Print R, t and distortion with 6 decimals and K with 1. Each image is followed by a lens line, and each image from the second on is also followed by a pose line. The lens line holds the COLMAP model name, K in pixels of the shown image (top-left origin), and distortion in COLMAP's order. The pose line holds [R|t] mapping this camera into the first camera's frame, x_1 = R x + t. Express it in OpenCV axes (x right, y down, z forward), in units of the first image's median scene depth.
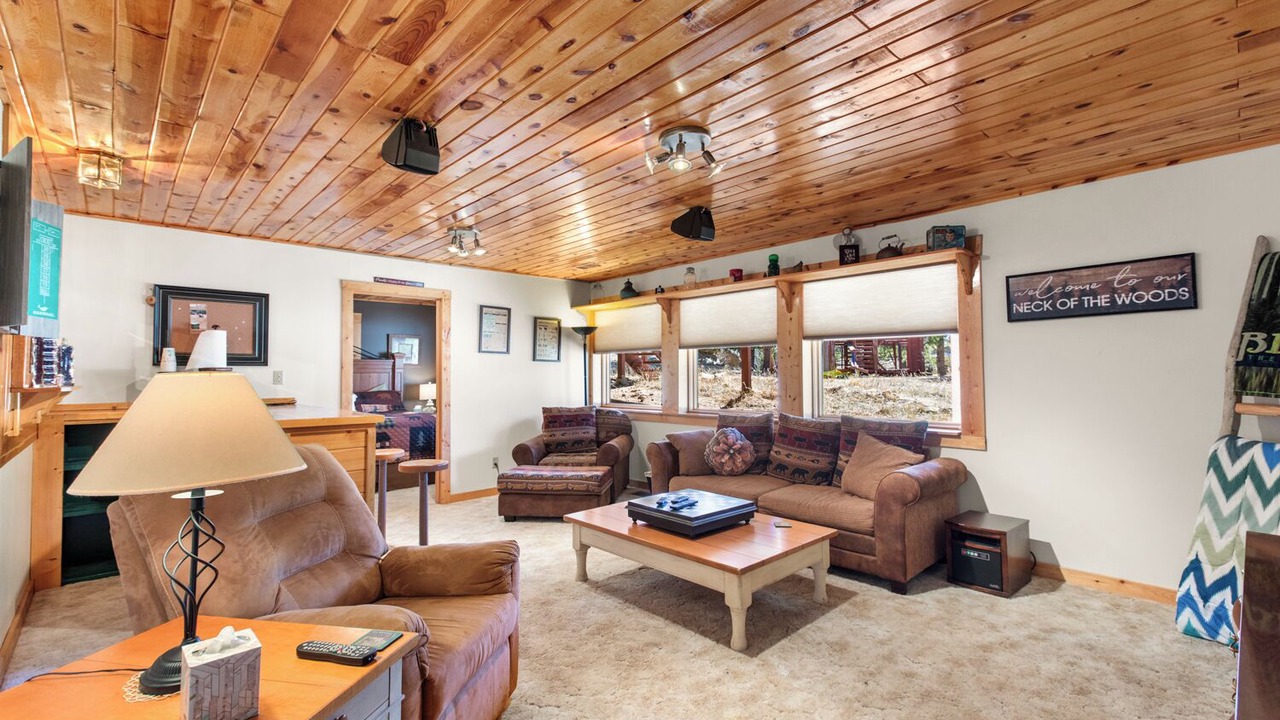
lens RADIAL K [[566.4, 0, 647.2], [0, 566.4, 355.3], [0, 0, 1]] dist [0.025642, -0.000281]
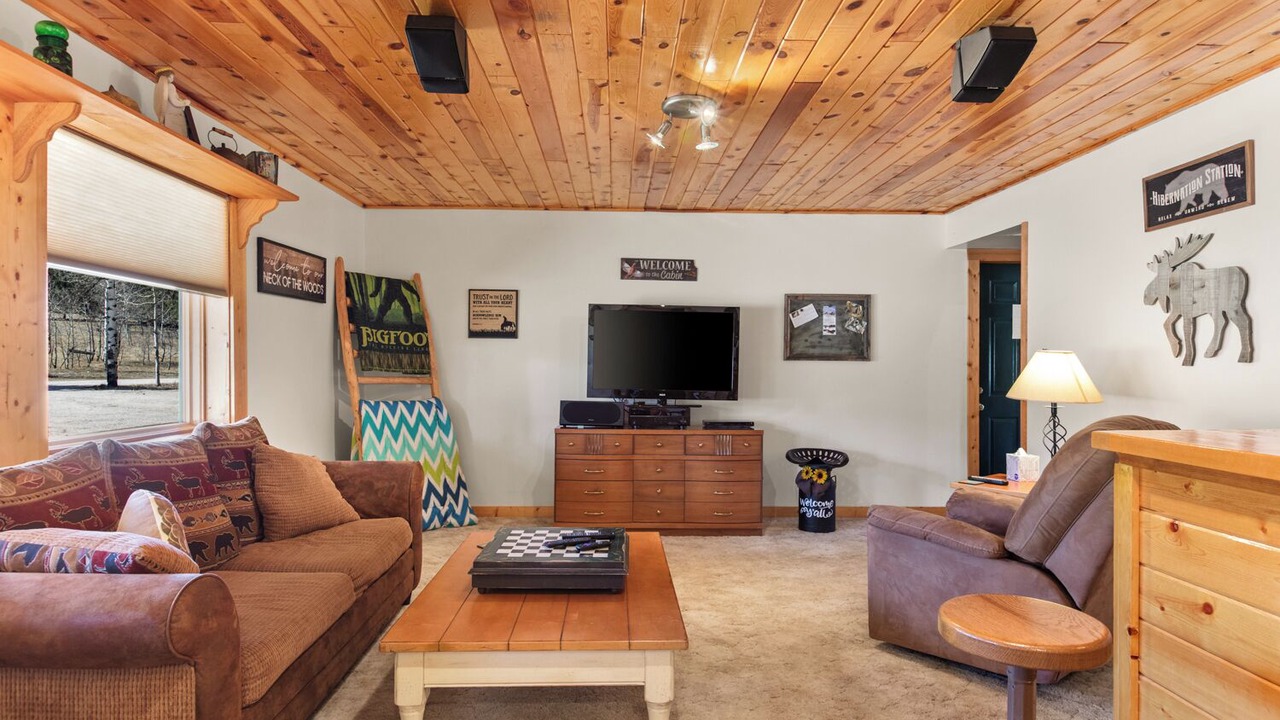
lens RADIAL K [[700.5, 0, 640.0], [0, 700.5, 360.0], [0, 0, 1]] dist [-0.000077, -0.000164]
pose [[-0.751488, 0.008094, 0.659698, -0.533807], [-0.018847, 0.999253, -0.033729, 0.075861], [-0.659478, -0.037781, -0.750774, 1.581957]]
